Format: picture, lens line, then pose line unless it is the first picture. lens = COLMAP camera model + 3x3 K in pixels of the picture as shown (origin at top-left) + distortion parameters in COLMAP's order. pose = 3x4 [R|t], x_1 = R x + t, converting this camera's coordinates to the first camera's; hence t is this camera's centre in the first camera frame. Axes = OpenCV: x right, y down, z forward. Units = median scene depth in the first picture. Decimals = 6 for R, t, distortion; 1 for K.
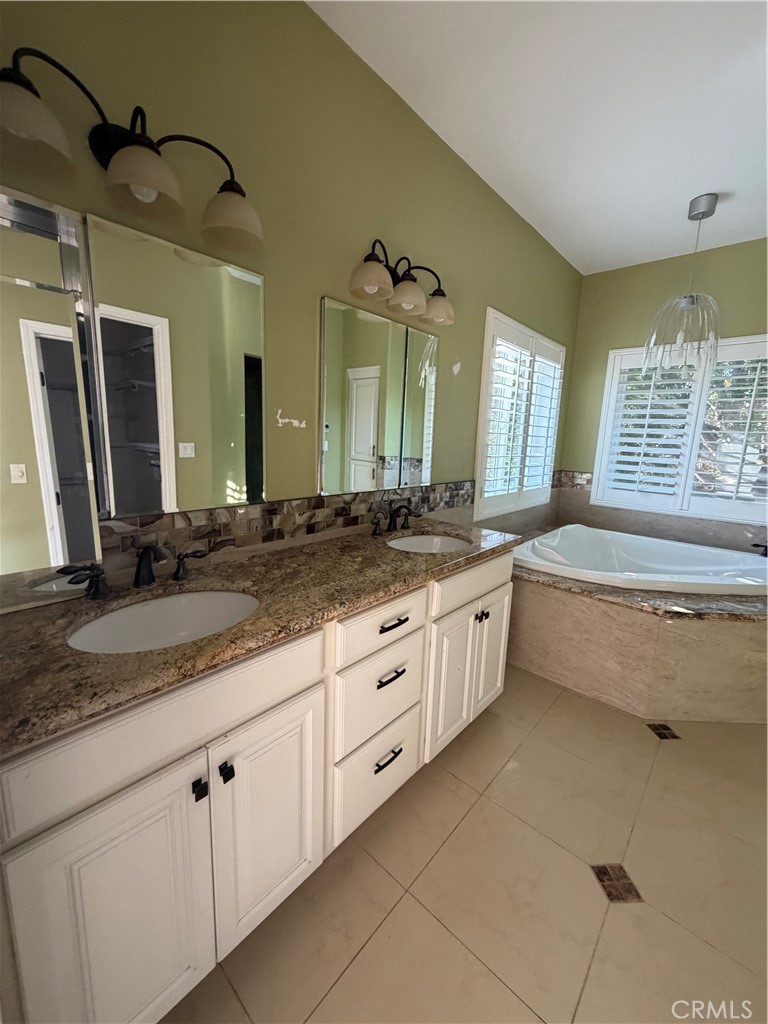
lens RADIAL K [[407.3, 0, 385.4], [0, 407.3, 508.2], [0, 0, 1]] dist [0.001252, 0.000367]
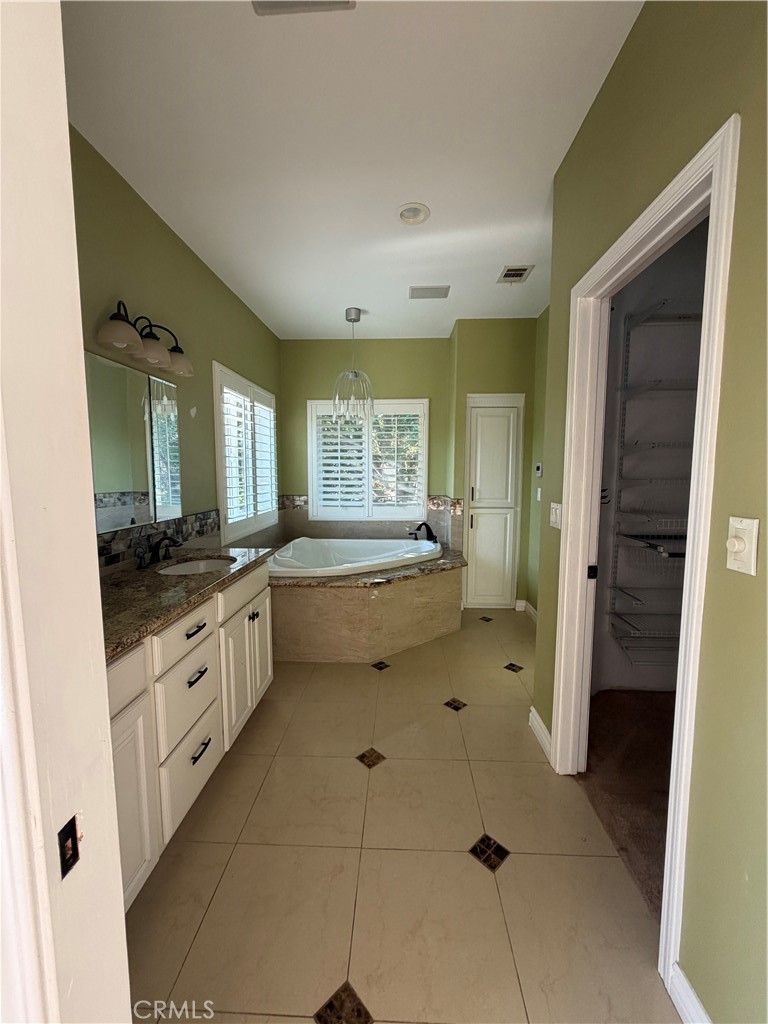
lens RADIAL K [[407.3, 0, 385.4], [0, 407.3, 508.2], [0, 0, 1]] dist [0.001252, 0.000367]
pose [[0.772042, -0.094364, 0.628527, -0.163740], [0.137134, 0.990355, -0.019760, 0.016670], [-0.620601, 0.101448, 0.777537, -0.196164]]
